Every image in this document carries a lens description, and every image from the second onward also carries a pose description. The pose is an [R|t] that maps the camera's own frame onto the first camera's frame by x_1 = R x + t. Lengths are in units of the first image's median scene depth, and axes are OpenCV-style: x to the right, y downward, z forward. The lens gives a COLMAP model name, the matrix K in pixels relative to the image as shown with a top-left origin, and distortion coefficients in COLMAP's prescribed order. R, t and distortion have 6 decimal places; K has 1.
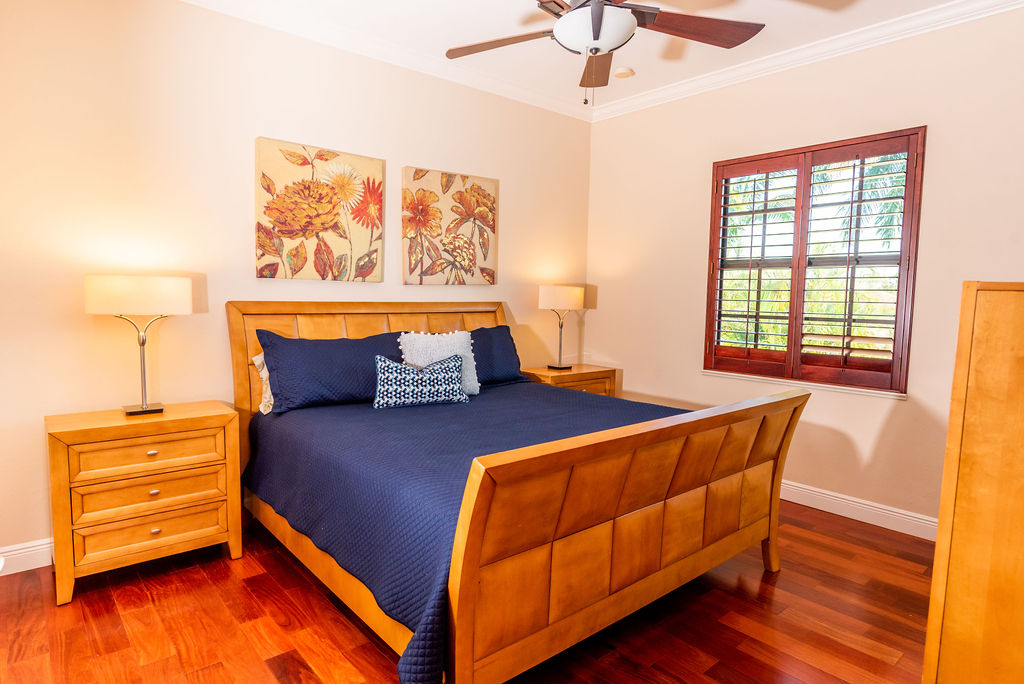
lens RADIAL K [[589.3, 0, 518.4], [0, 589.3, 344.2], [0, 0, 1]] dist [-0.008724, 0.002184]
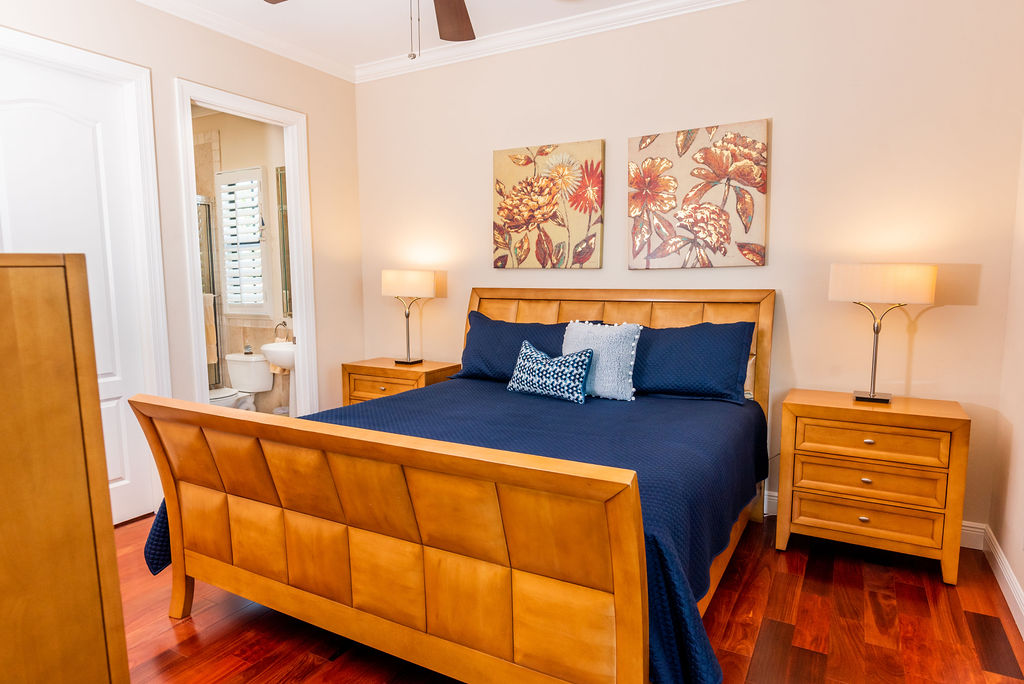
lens RADIAL K [[589.3, 0, 499.8], [0, 589.3, 359.6], [0, 0, 1]] dist [-0.008724, 0.002184]
pose [[0.341249, 0.114766, -0.932940, 0.615588], [-0.069812, 0.992872, 0.096602, -0.038553], [0.937377, 0.032165, 0.346829, 0.517461]]
